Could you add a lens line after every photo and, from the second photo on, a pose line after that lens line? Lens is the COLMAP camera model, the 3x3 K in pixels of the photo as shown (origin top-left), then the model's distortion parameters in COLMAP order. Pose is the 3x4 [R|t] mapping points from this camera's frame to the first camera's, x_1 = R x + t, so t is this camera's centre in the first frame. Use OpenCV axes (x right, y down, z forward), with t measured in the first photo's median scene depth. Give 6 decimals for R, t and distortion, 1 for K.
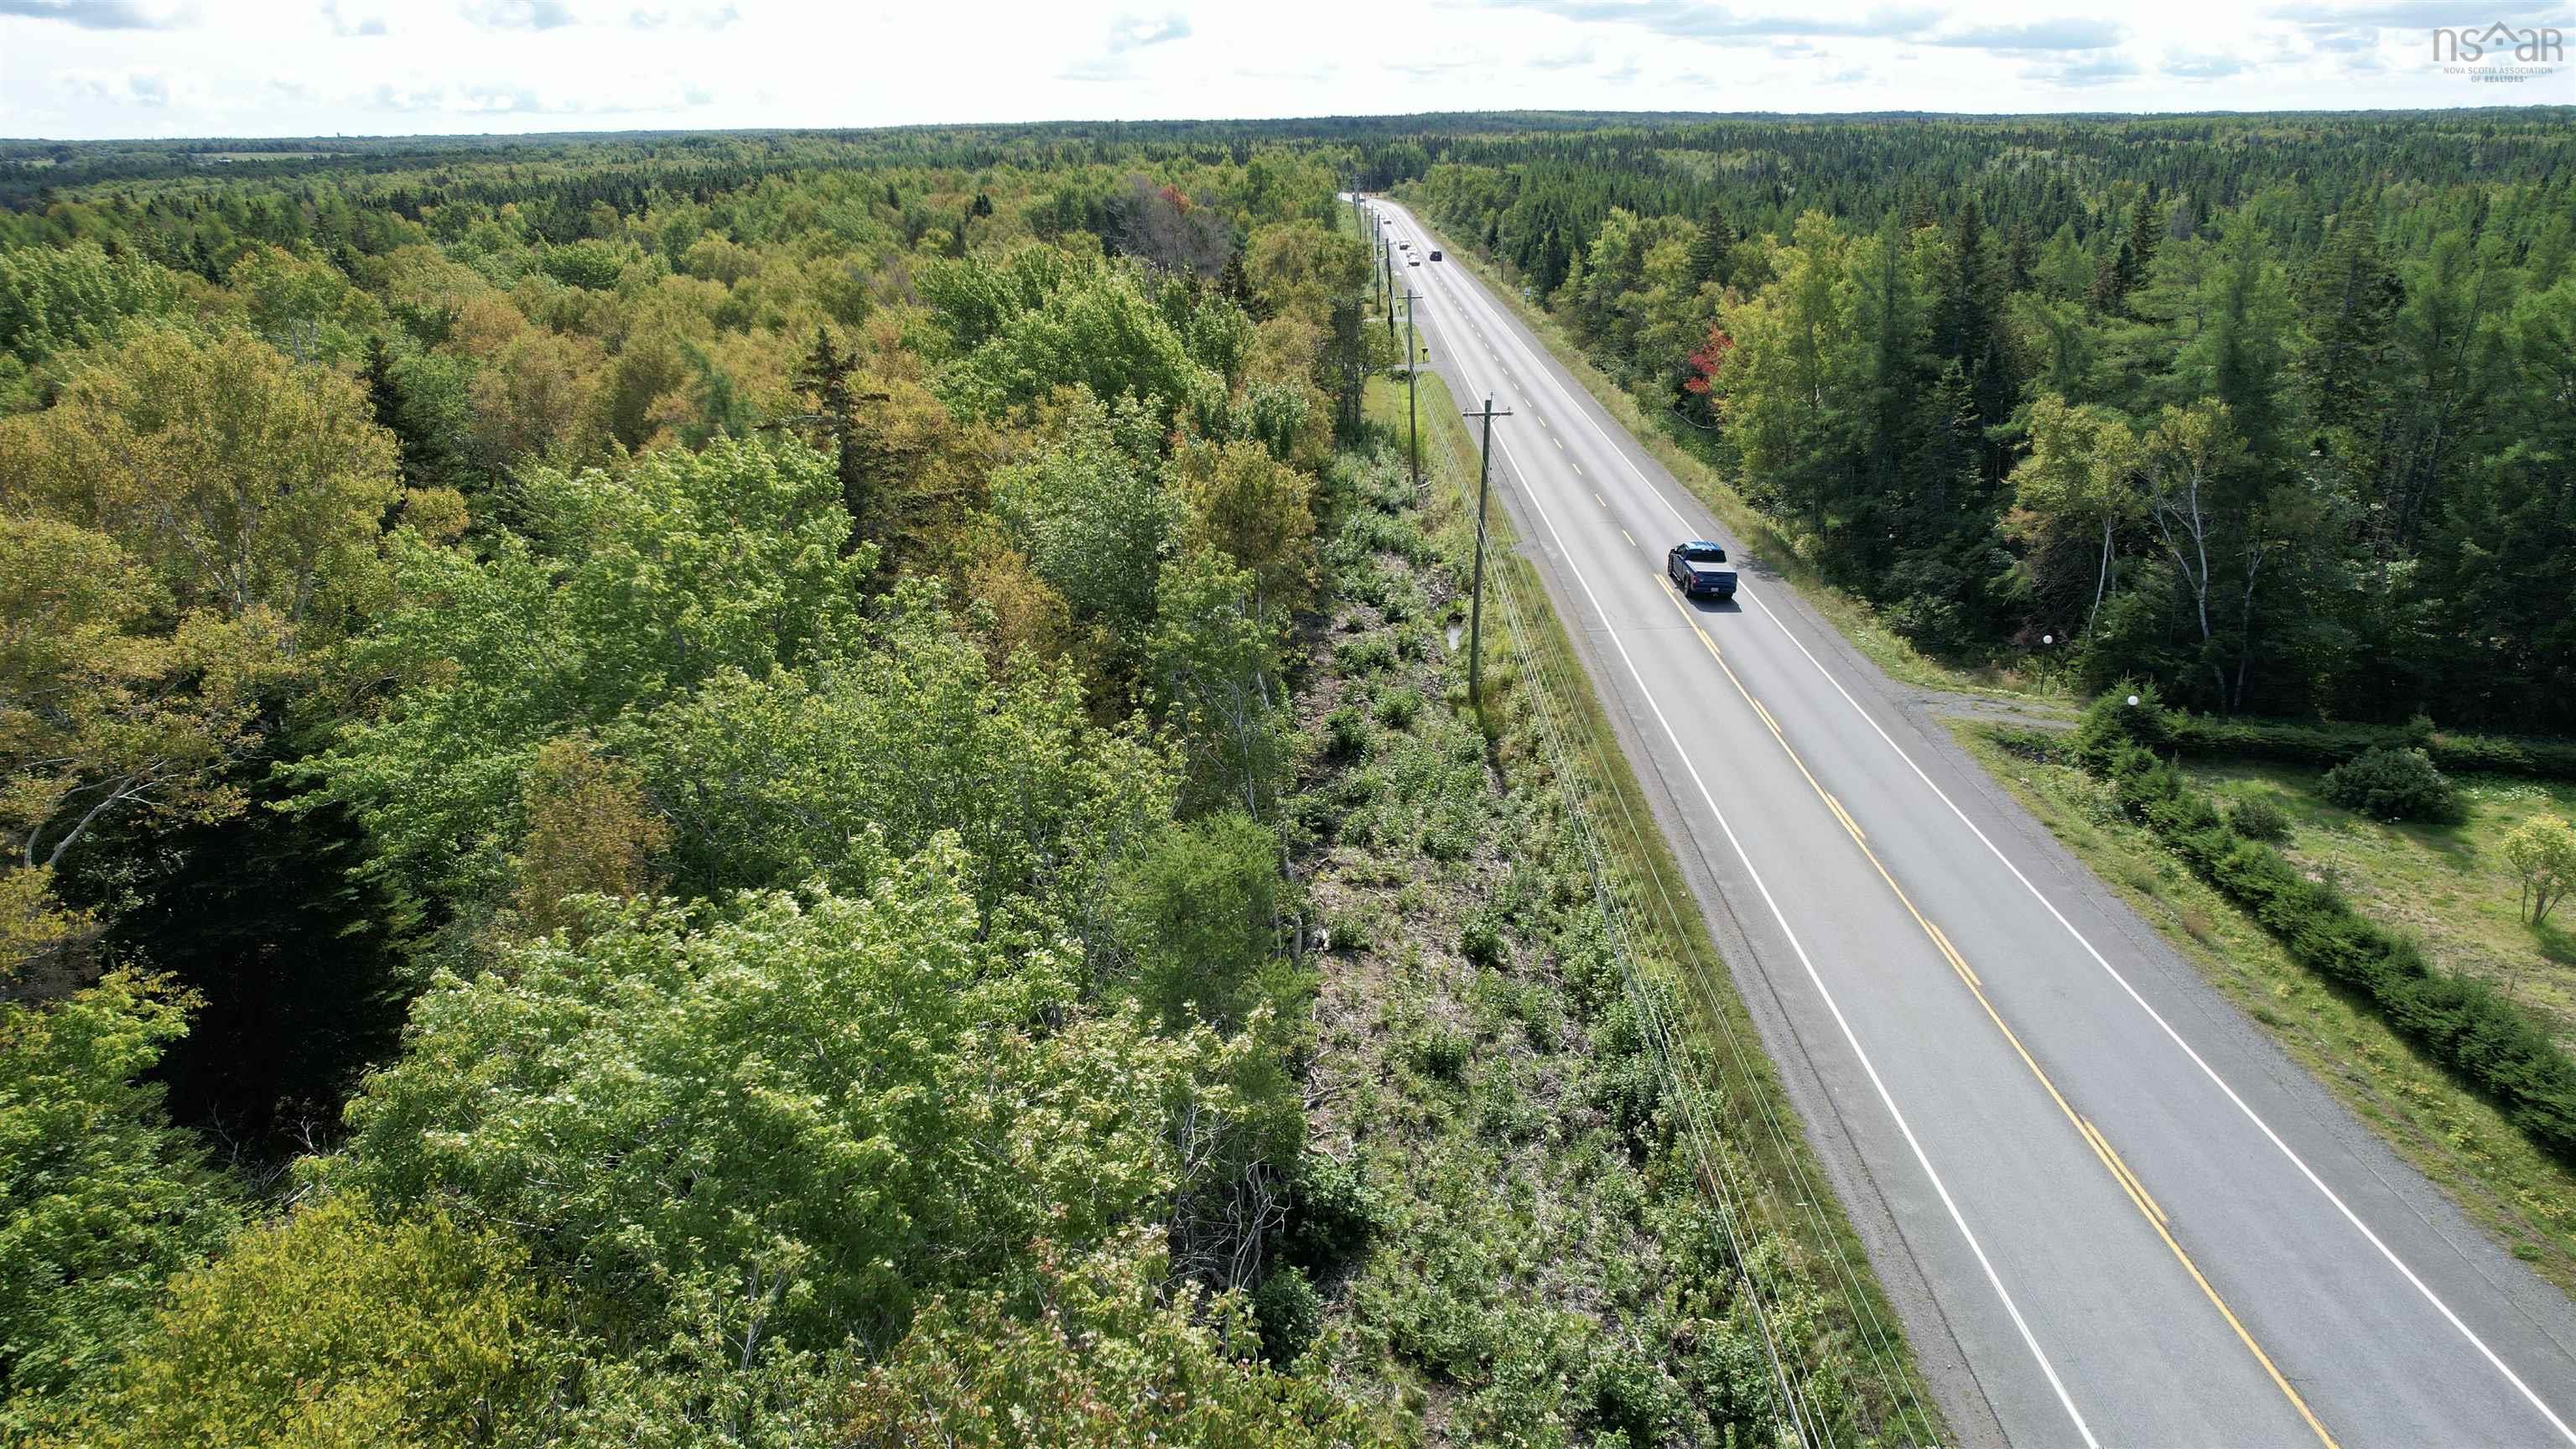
lens RADIAL K [[1640.3, 0, 1308.9], [0, 1640.3, 731.9], [0, 0, 1]] dist [-0.083577, 0.073364]
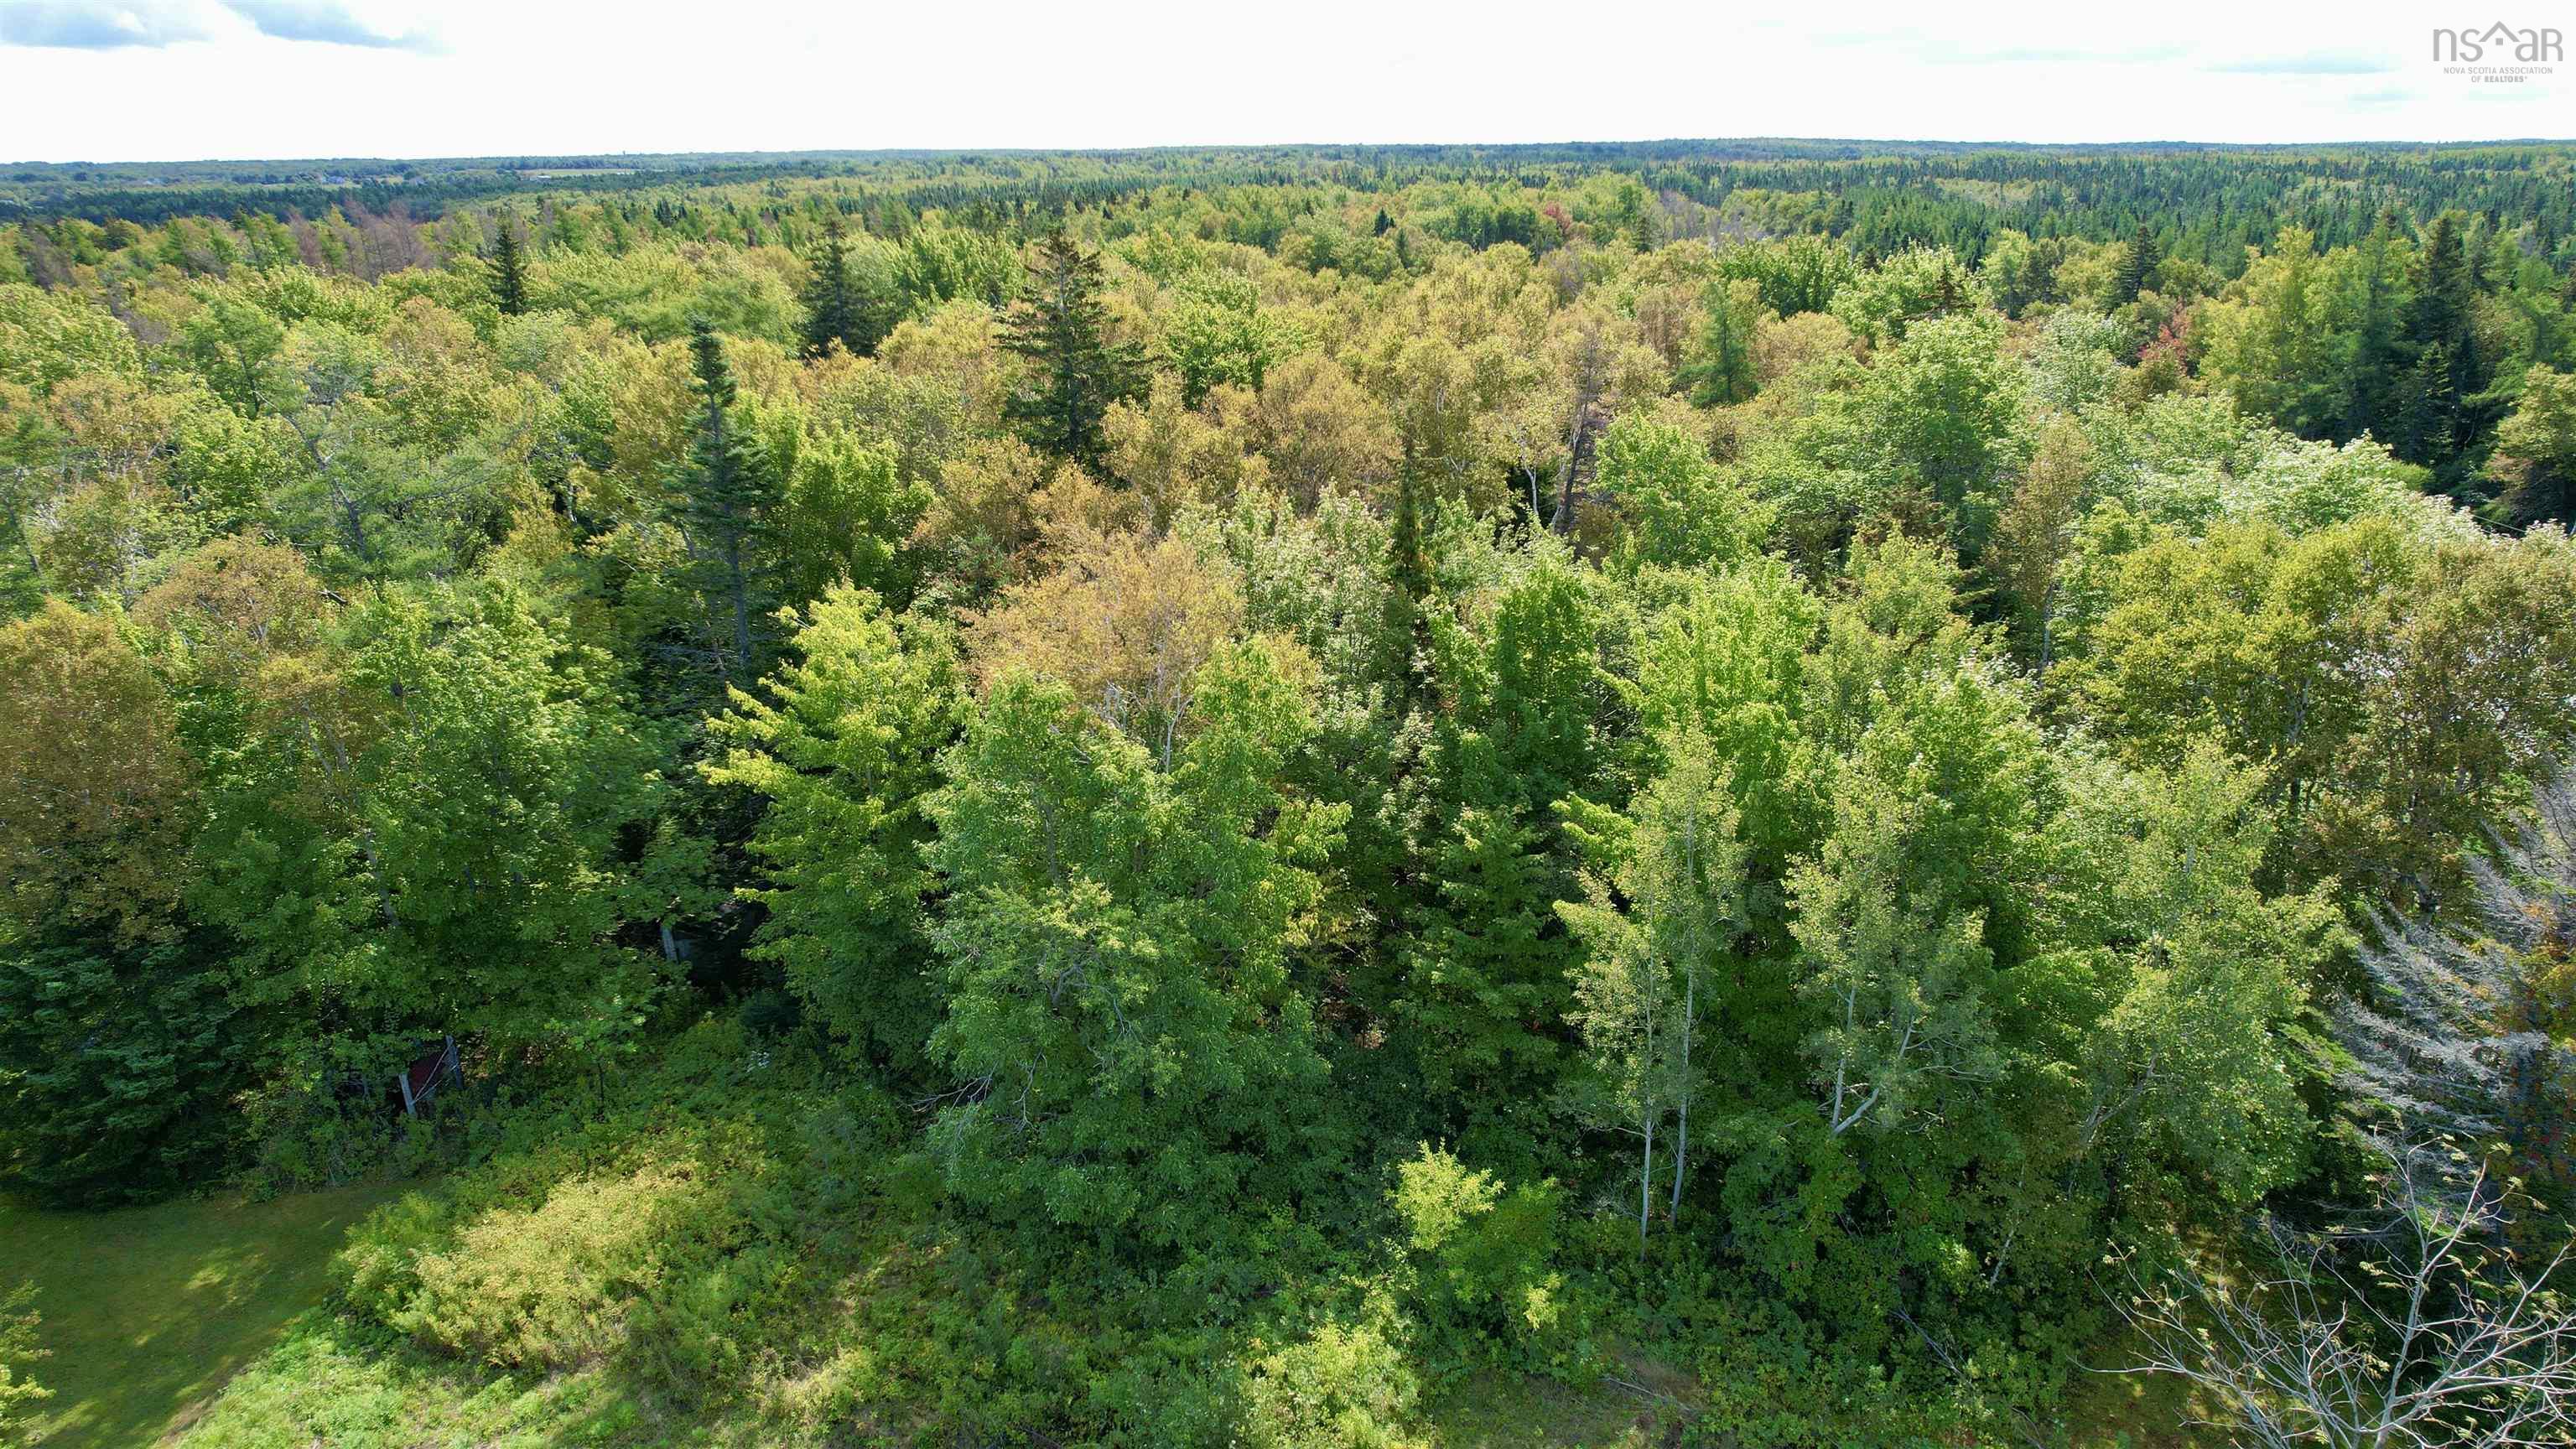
lens RADIAL K [[1640.3, 0, 1308.9], [0, 1640.3, 731.9], [0, 0, 1]] dist [-0.083577, 0.073364]
pose [[0.991314, 0.048358, -0.122300, -0.115924], [-0.049985, 0.998697, -0.010265, 0.049267], [0.121644, 0.016289, 0.992440, -0.129844]]
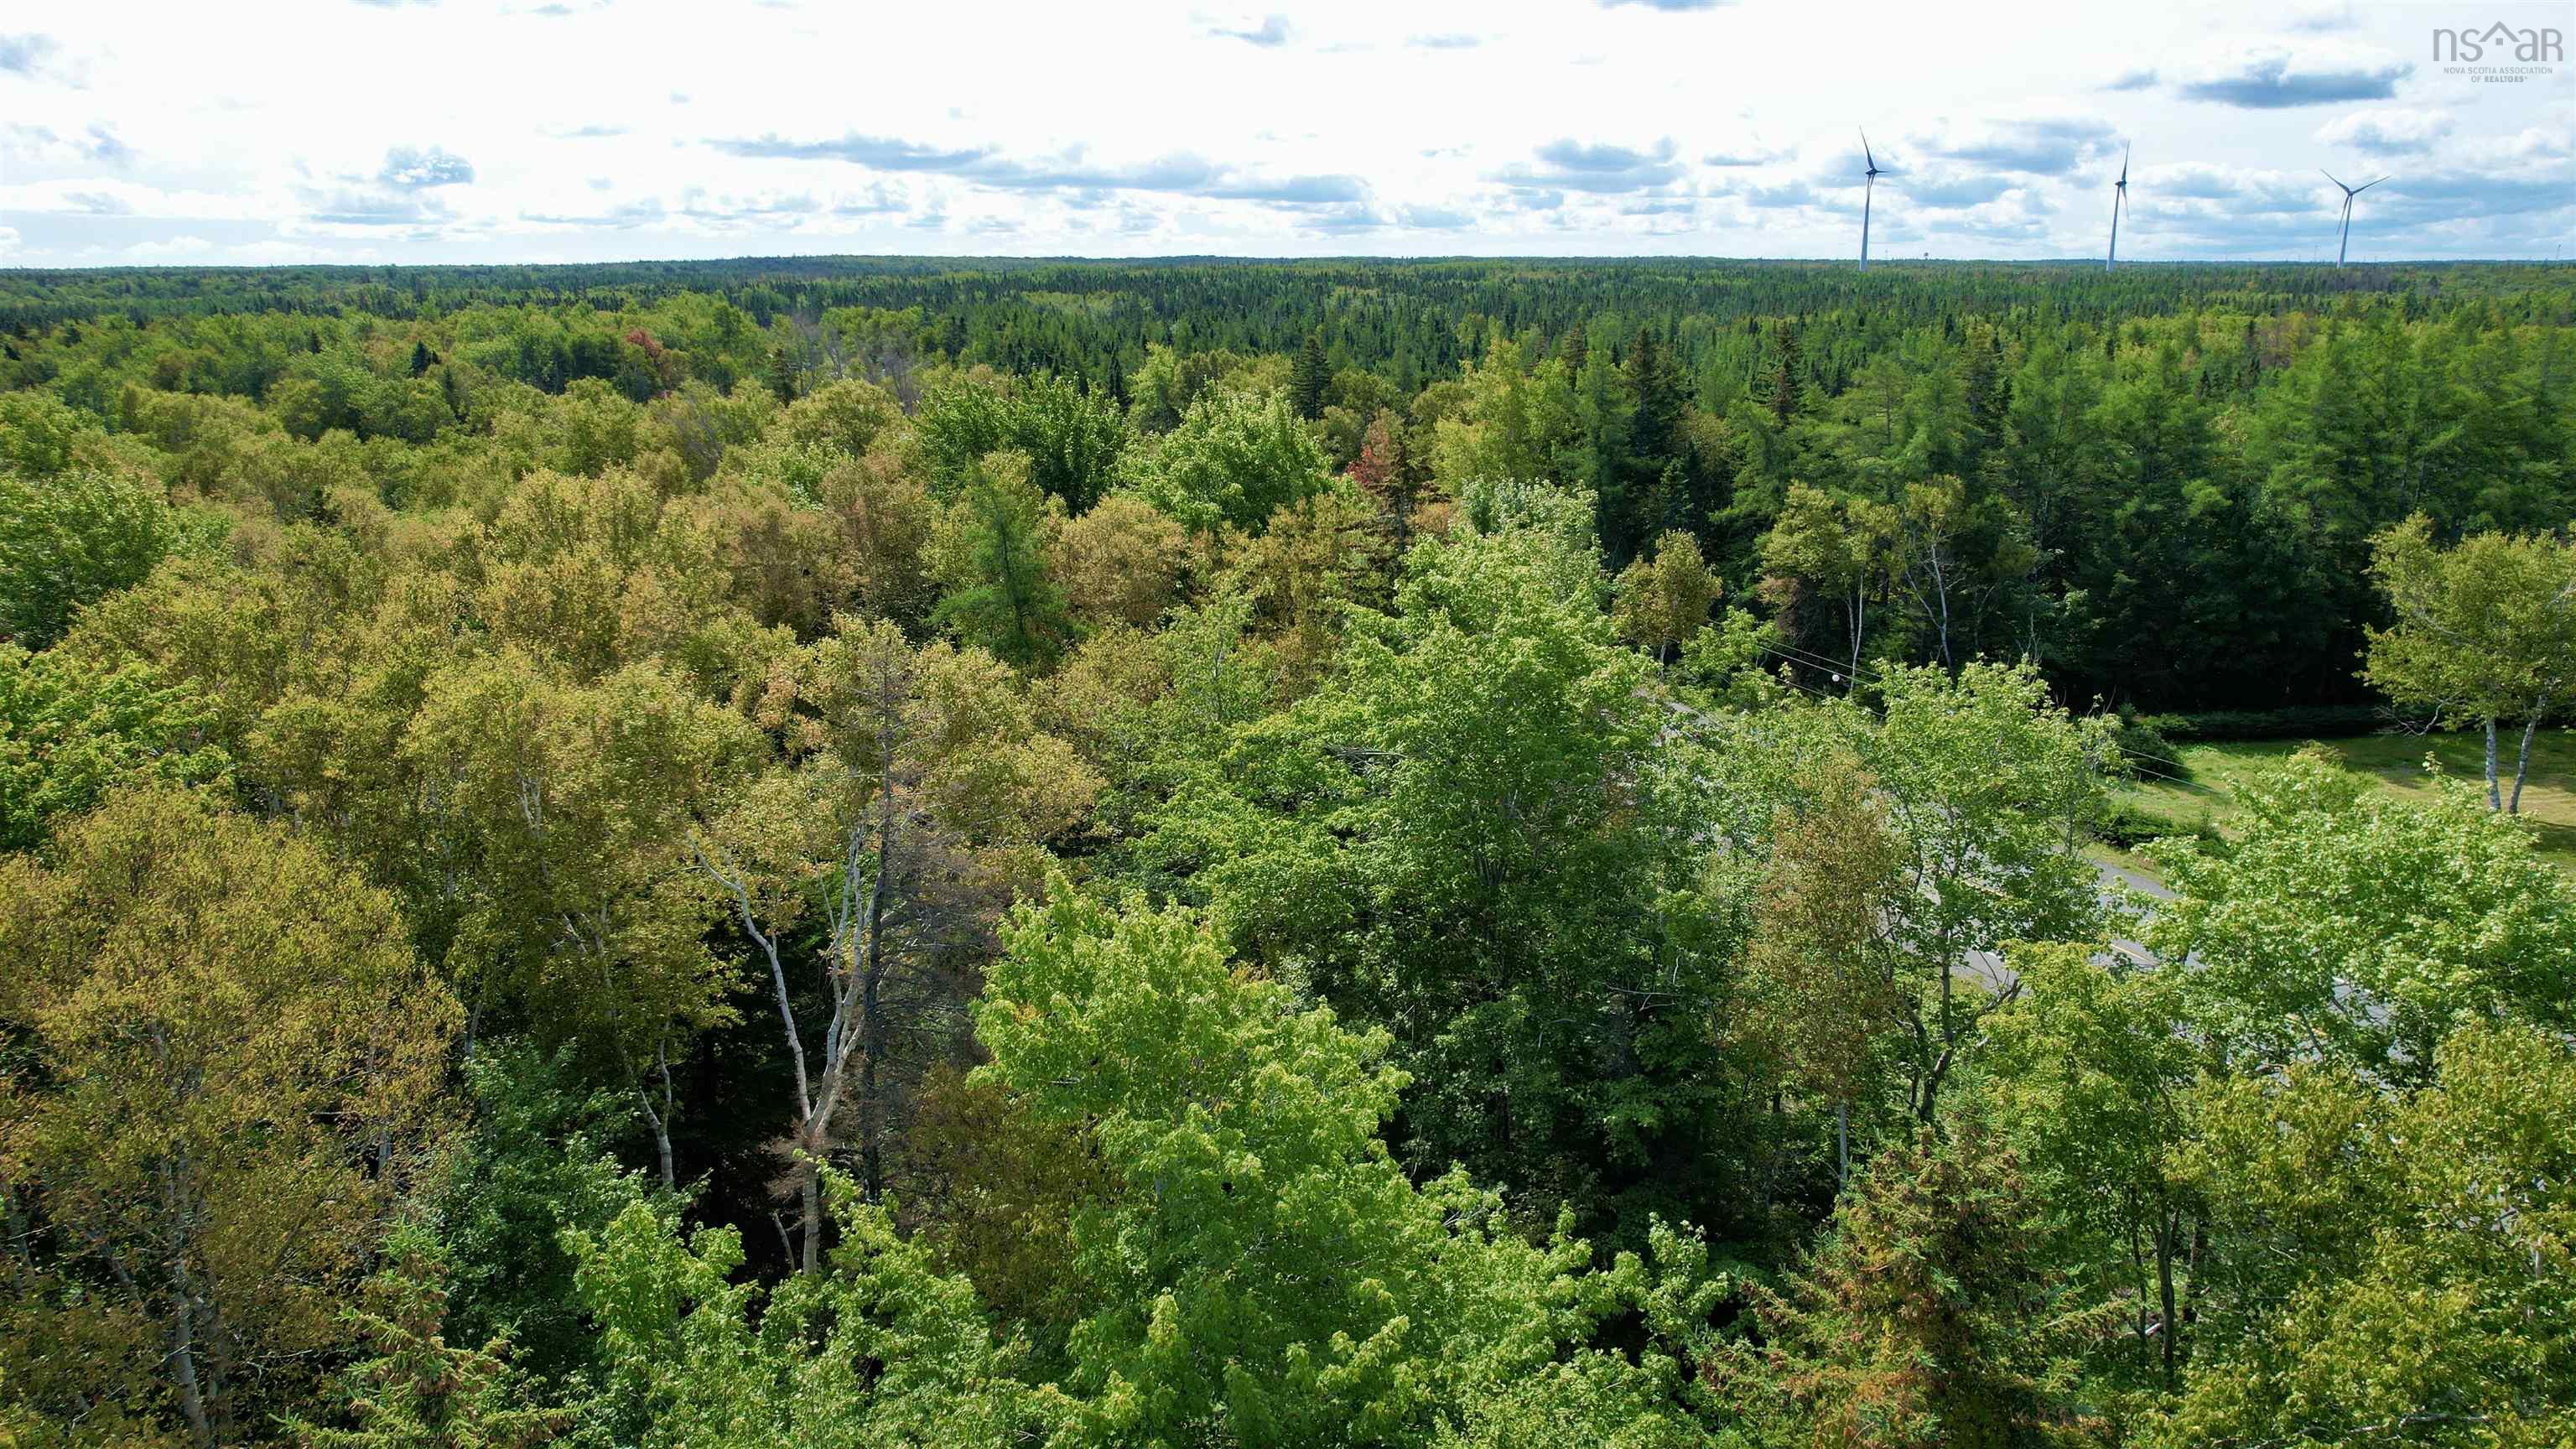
lens RADIAL K [[1640.3, 0, 1308.9], [0, 1640.3, 731.9], [0, 0, 1]] dist [-0.083577, 0.073364]
pose [[0.921405, -0.096858, 0.376339, -0.121323], [0.127136, 0.990280, -0.056406, 0.000748], [-0.367218, 0.099819, 0.924763, 0.003980]]
